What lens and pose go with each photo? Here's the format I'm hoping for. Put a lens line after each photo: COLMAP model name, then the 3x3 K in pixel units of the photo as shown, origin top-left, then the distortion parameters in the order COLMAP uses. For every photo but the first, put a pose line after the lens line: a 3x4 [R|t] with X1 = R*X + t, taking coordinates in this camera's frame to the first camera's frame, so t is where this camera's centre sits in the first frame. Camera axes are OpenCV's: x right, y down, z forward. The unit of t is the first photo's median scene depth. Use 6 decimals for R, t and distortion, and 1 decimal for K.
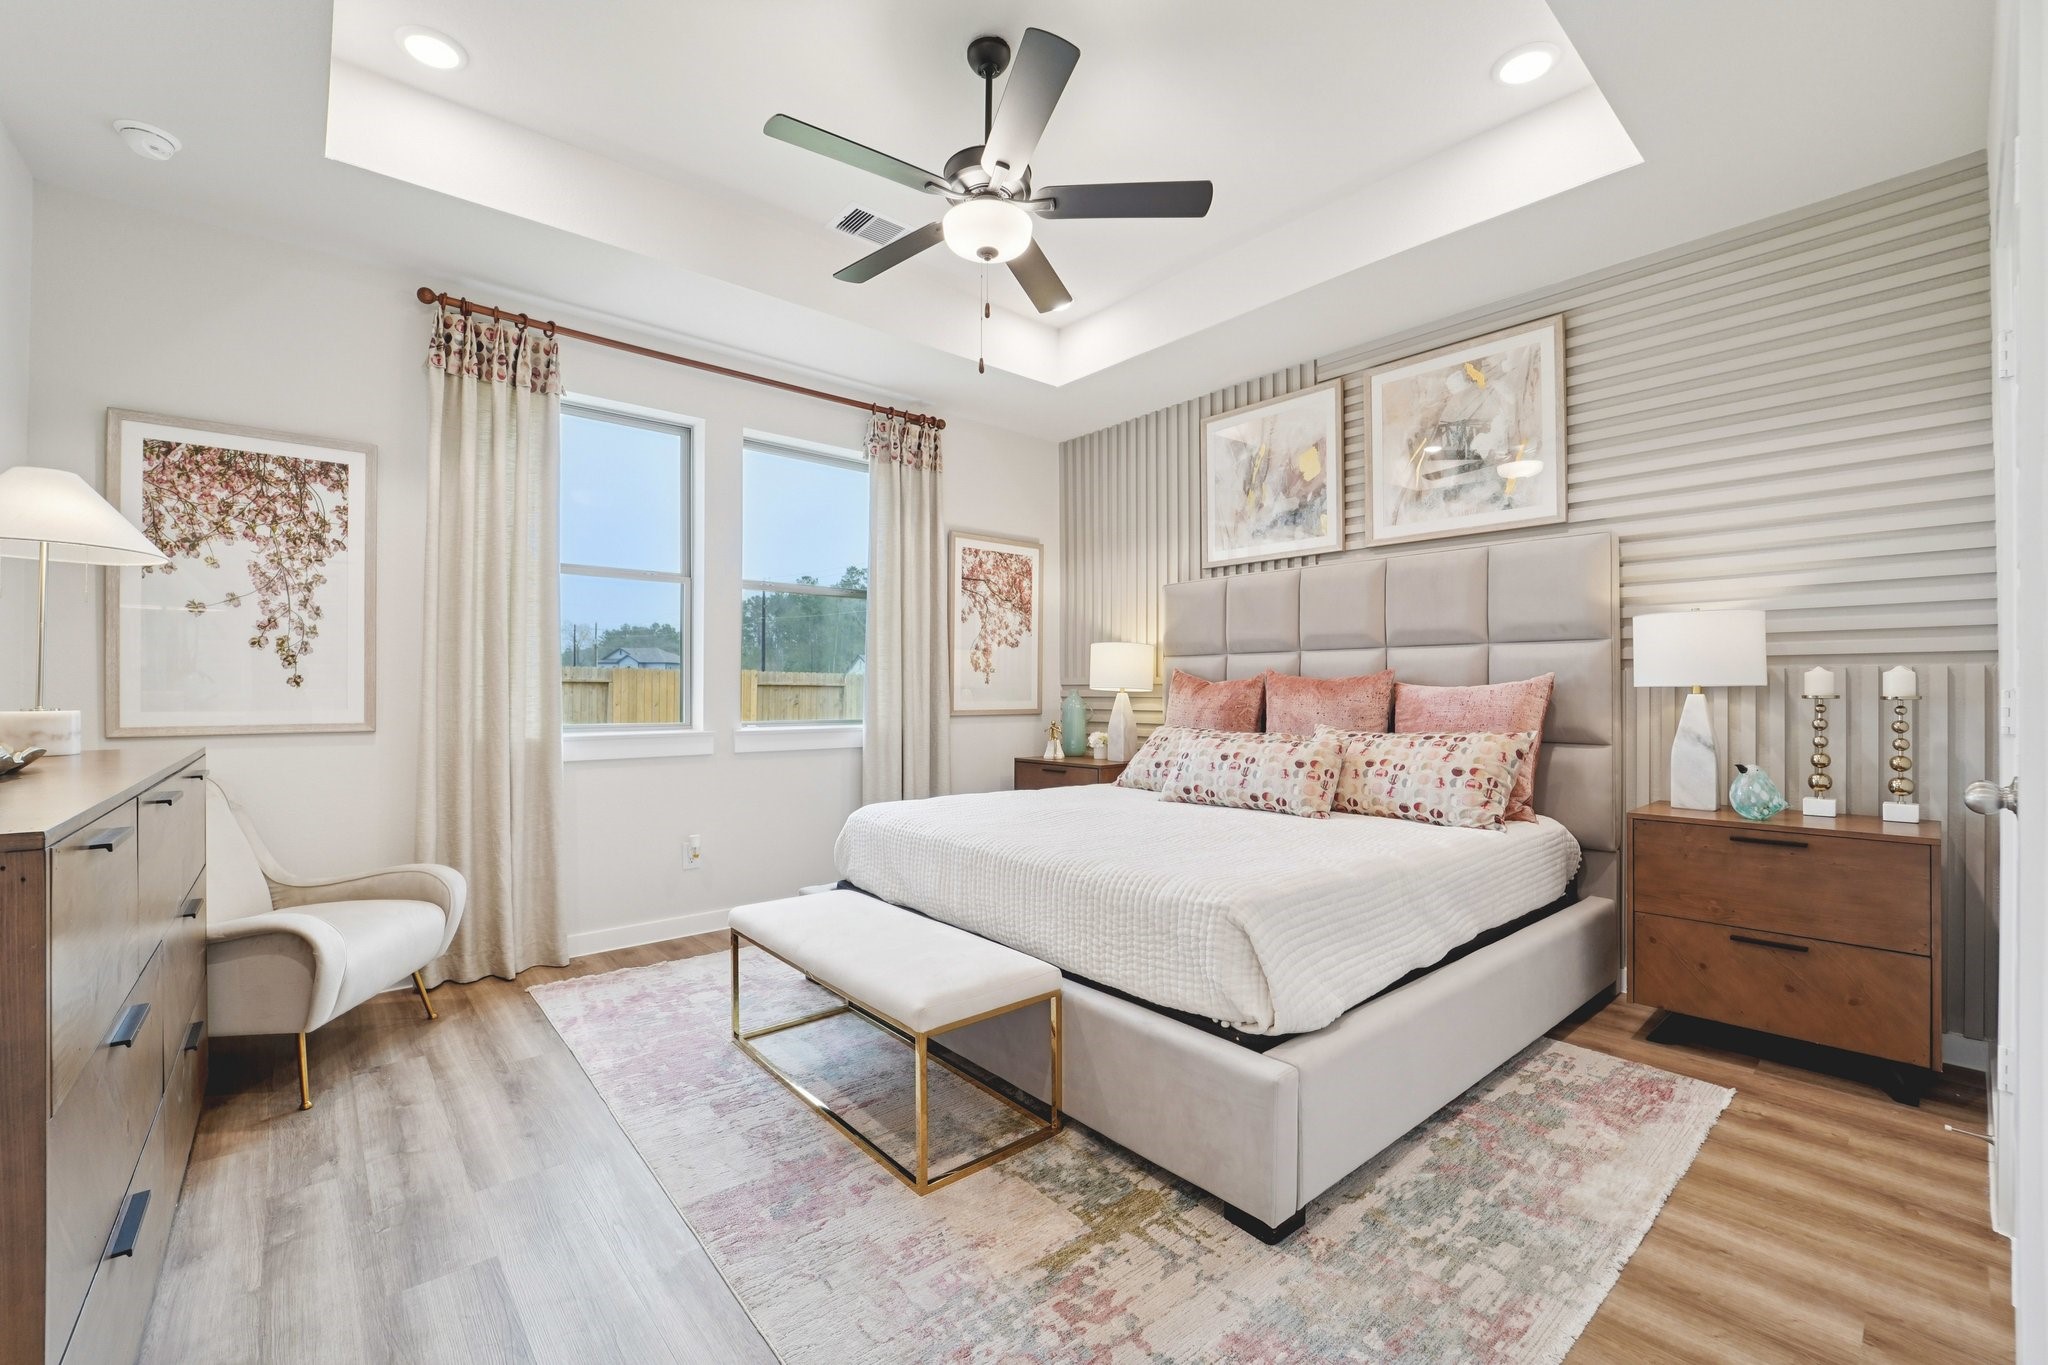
lens RADIAL K [[851.1, 0, 1033.2], [0, 851.1, 686.6], [0, 0, 1]] dist [-0.024193, 0.001348]
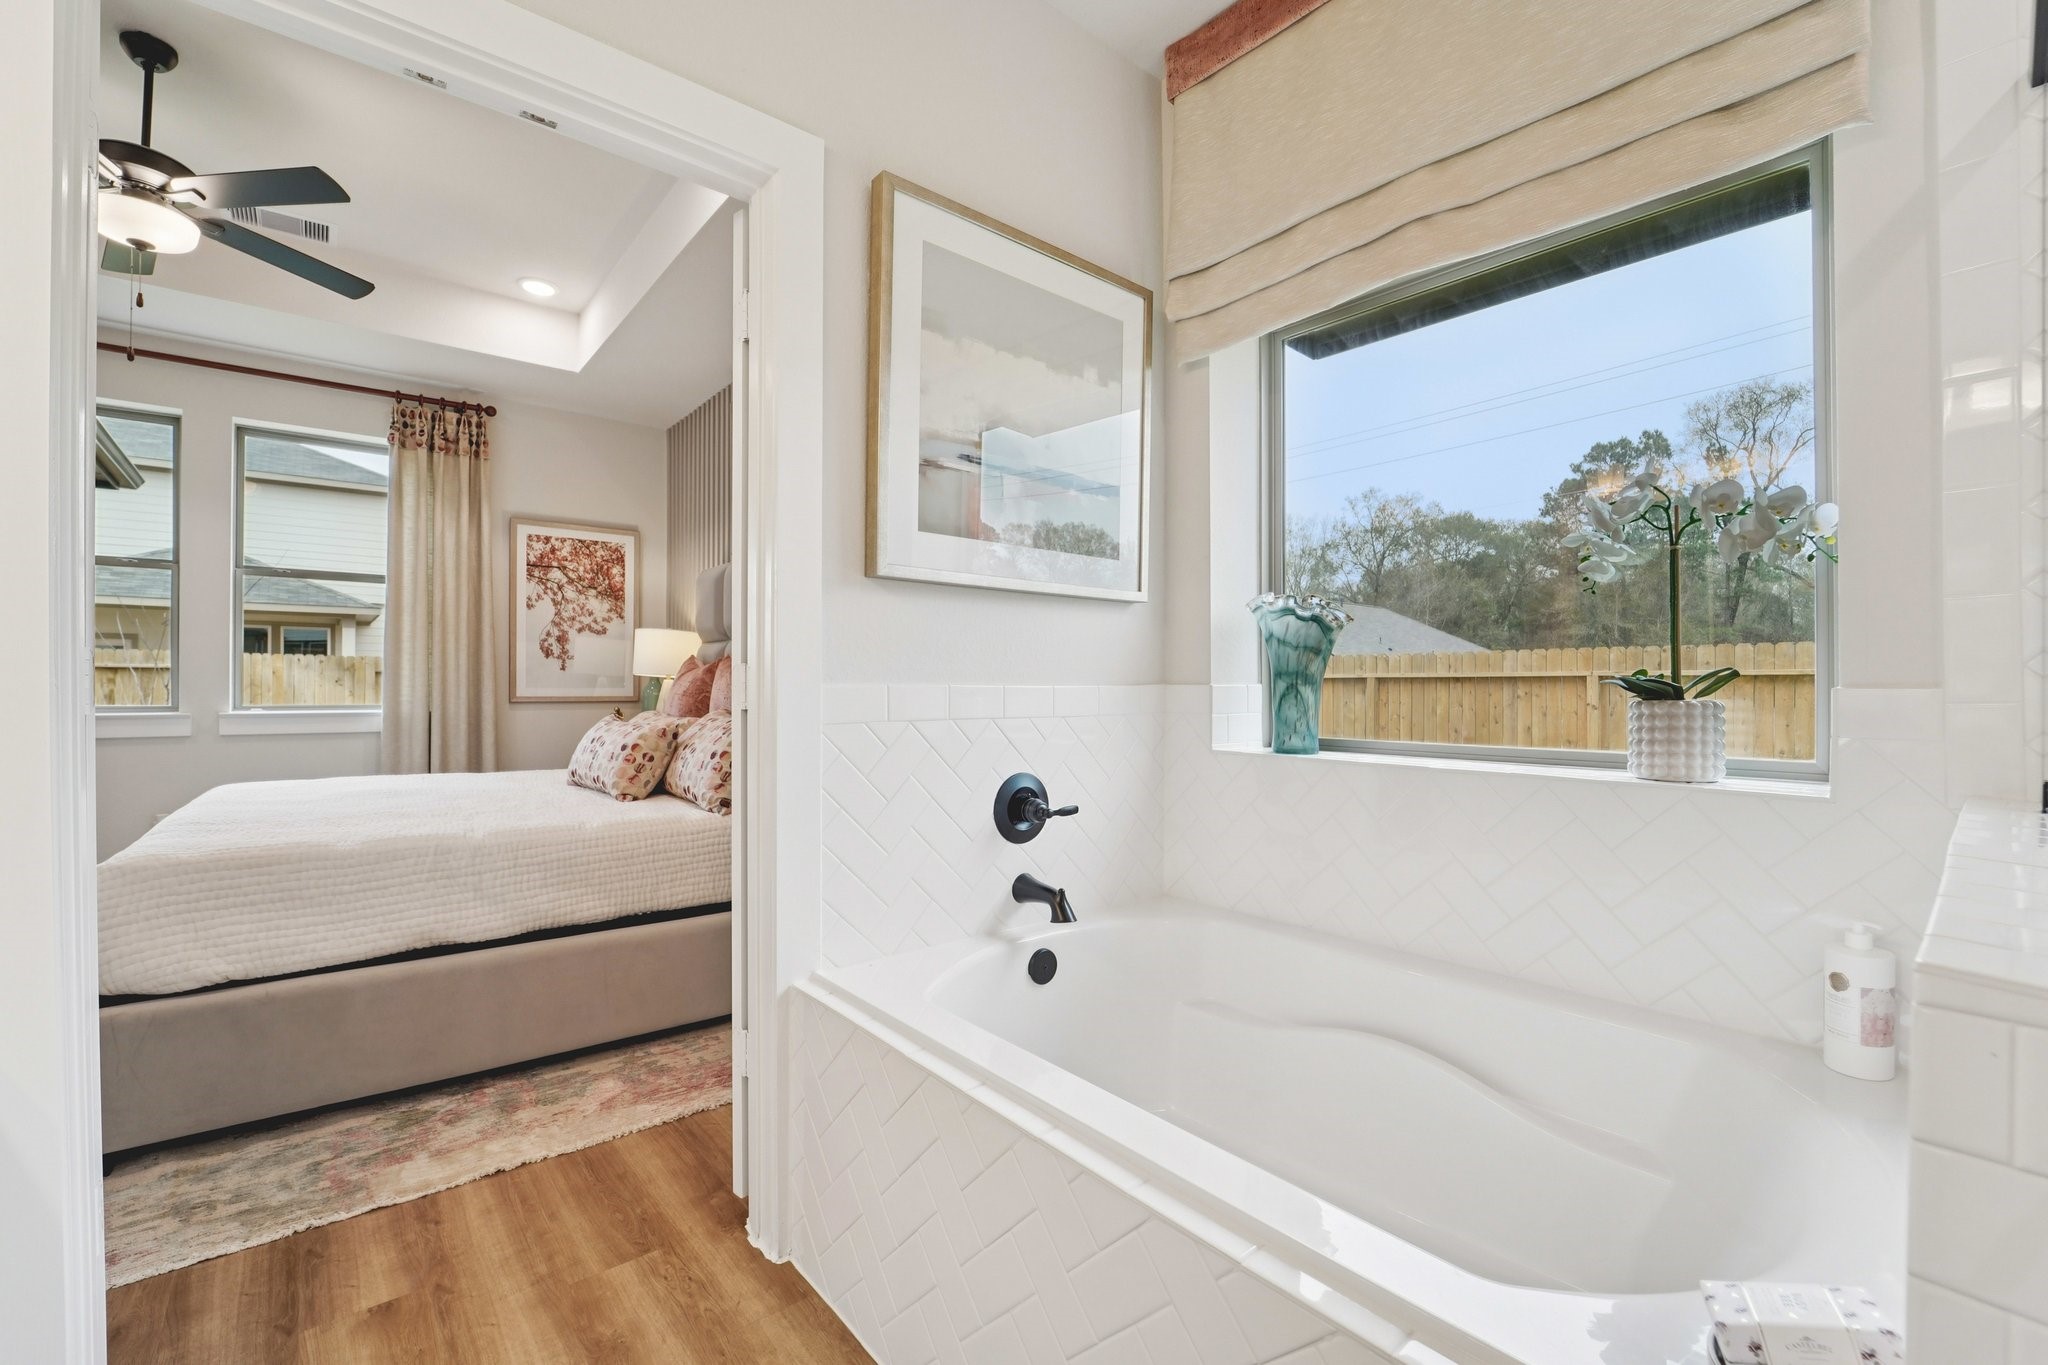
lens RADIAL K [[851.1, 0, 1027.9], [0, 851.1, 695.3], [0, 0, 1]] dist [-0.024193, 0.001348]
pose [[0.999977, 0.001712, -0.006524, 0.508021], [-0.001587, 0.999815, 0.019158, 0.006305], [0.006555, -0.019147, 0.999795, 0.003209]]
